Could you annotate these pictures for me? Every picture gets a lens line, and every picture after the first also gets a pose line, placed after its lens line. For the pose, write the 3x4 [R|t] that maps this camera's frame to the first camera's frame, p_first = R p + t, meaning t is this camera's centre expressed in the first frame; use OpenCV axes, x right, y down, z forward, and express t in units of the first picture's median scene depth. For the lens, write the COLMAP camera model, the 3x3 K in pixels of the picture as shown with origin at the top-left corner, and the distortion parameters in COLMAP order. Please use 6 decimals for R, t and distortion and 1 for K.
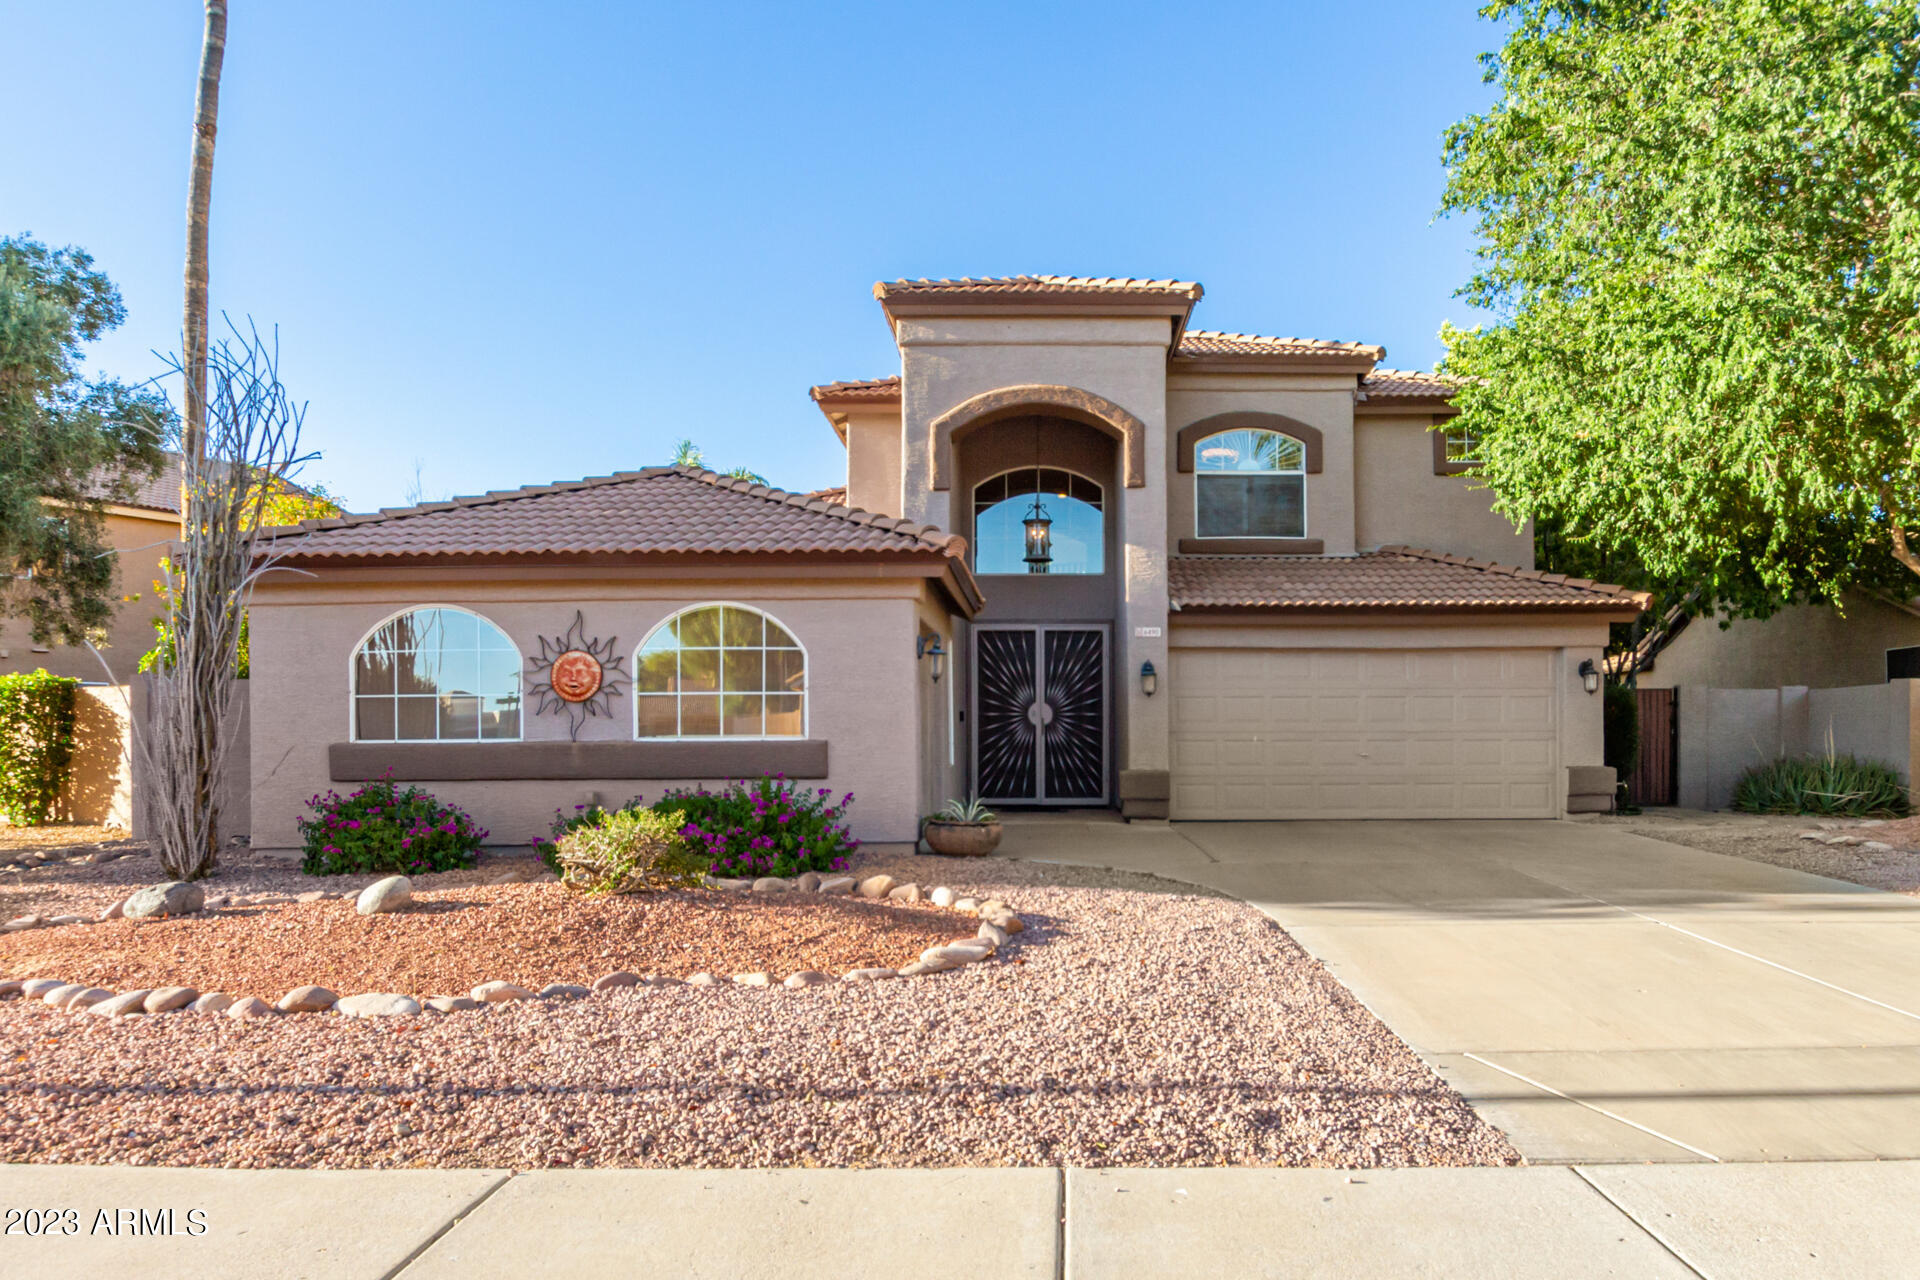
lens RADIAL K [[895.0, 0, 961.0], [0, 895.0, 726.6], [0, 0, 1]] dist [-0.021648, 0.000280]
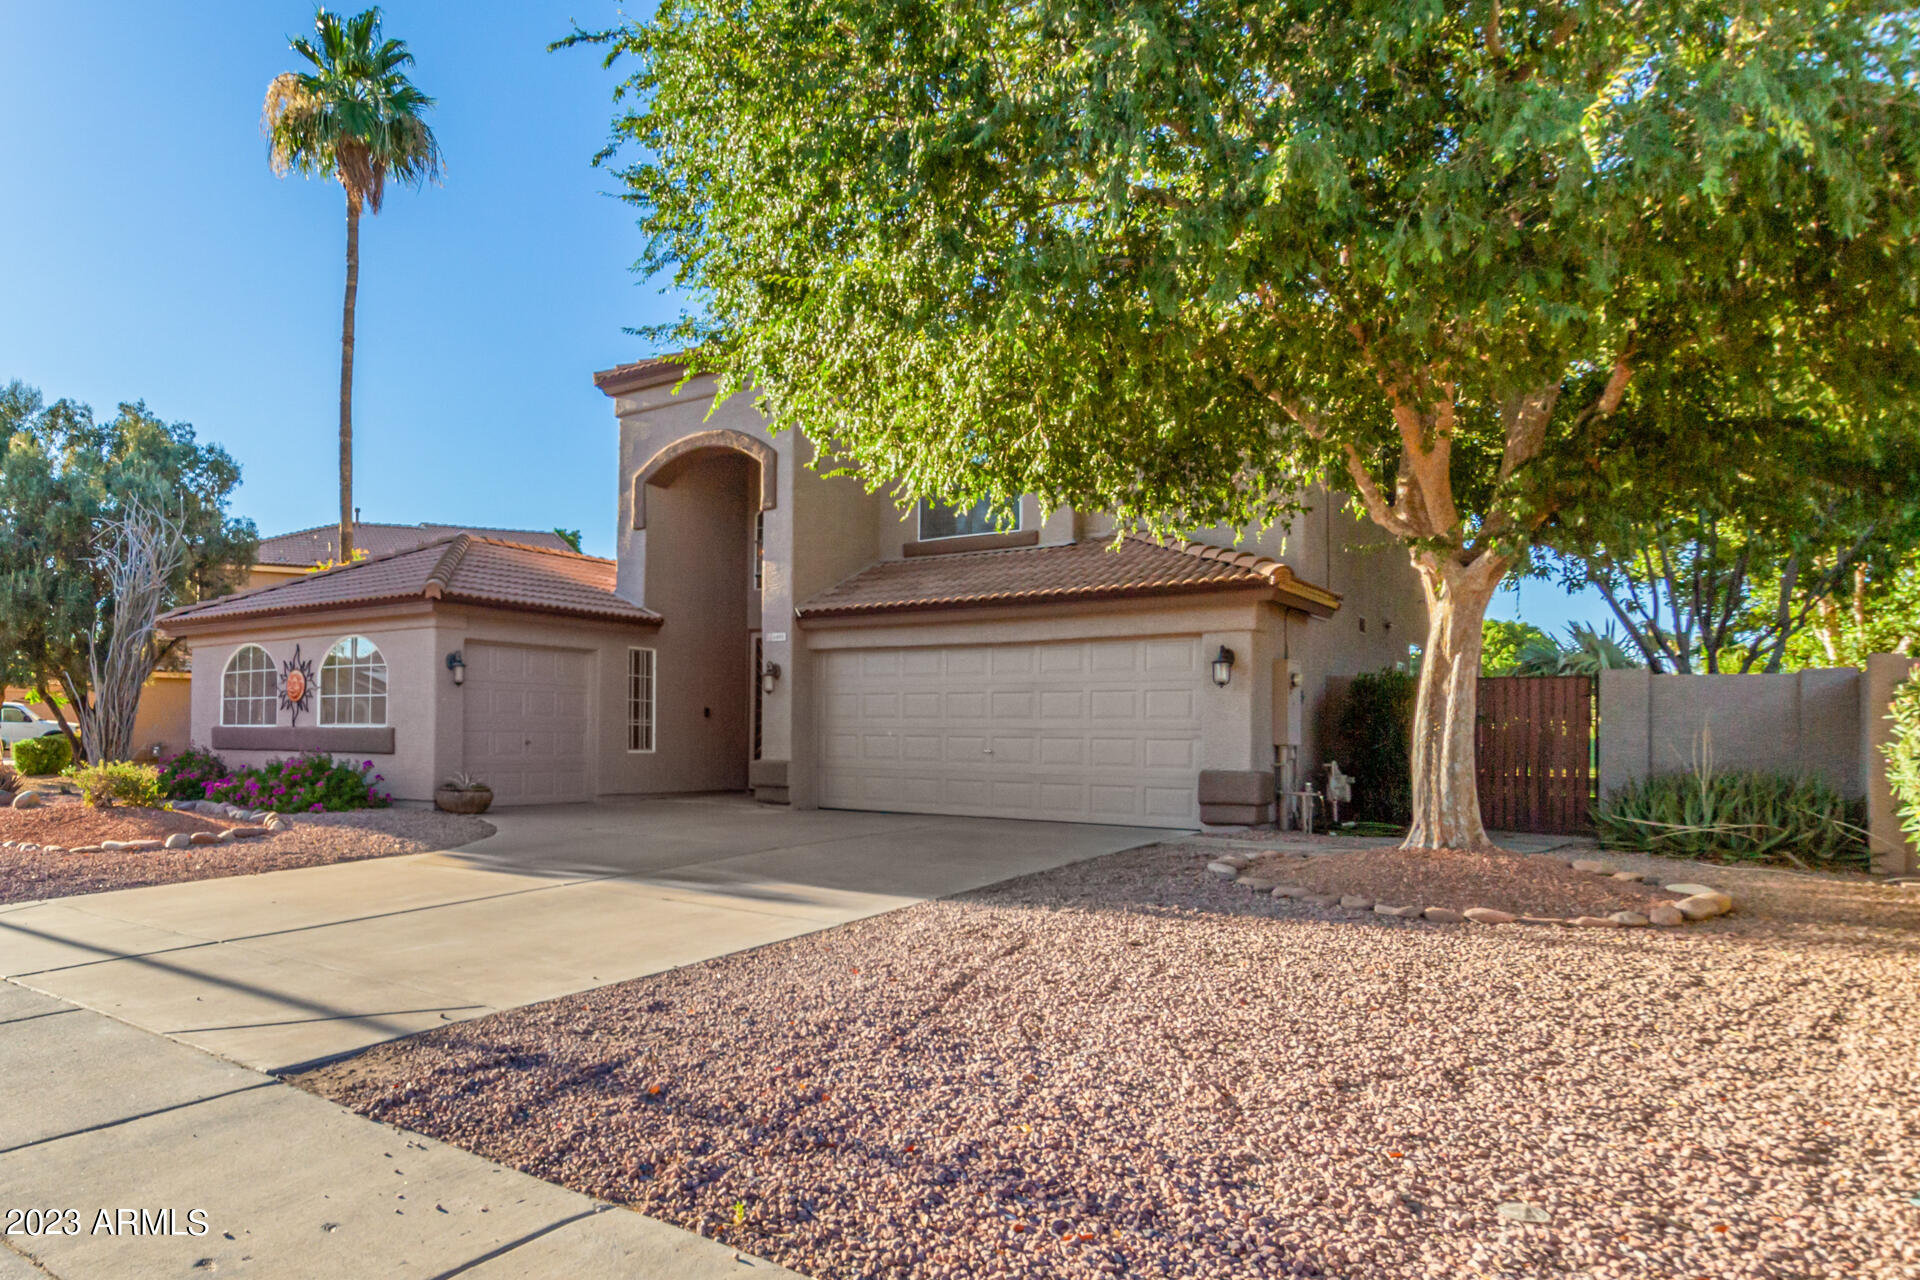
lens RADIAL K [[940.6, 0, 959.4], [0, 940.6, 705.9], [0, 0, 1]] dist [0.000217, 0.000136]
pose [[0.865322, -0.002803, -0.501209, 0.994513], [-0.008213, 0.999771, -0.019770, 0.001951], [0.501149, 0.021224, 0.865100, 0.099480]]
